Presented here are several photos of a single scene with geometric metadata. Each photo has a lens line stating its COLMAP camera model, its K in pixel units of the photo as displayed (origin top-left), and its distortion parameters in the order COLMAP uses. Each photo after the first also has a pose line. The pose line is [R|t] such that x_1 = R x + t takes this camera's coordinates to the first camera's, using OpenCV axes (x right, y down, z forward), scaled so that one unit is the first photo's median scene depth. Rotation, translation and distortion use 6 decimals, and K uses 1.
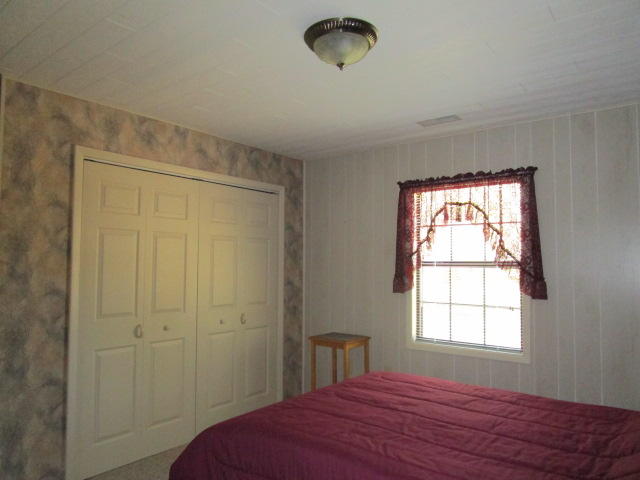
lens RADIAL K [[449.1, 0, 320.0], [0, 449.1, 240.0], [0, 0, 1]] dist [-0.030106, 0.009453]
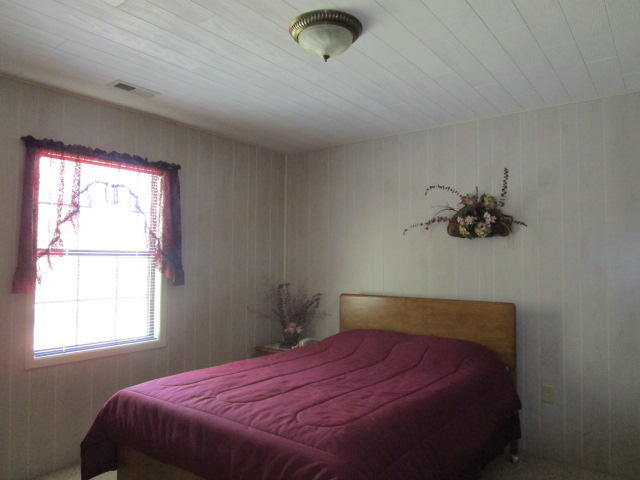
lens RADIAL K [[442.8, 0, 320.0], [0, 442.8, 240.0], [0, 0, 1]] dist [0.076729, 0.002199]
pose [[0.047005, 0.033846, 0.998321, -0.601449], [-0.058618, 0.997797, -0.031068, 0.033779], [-0.997173, -0.057059, 0.048885, 0.590055]]
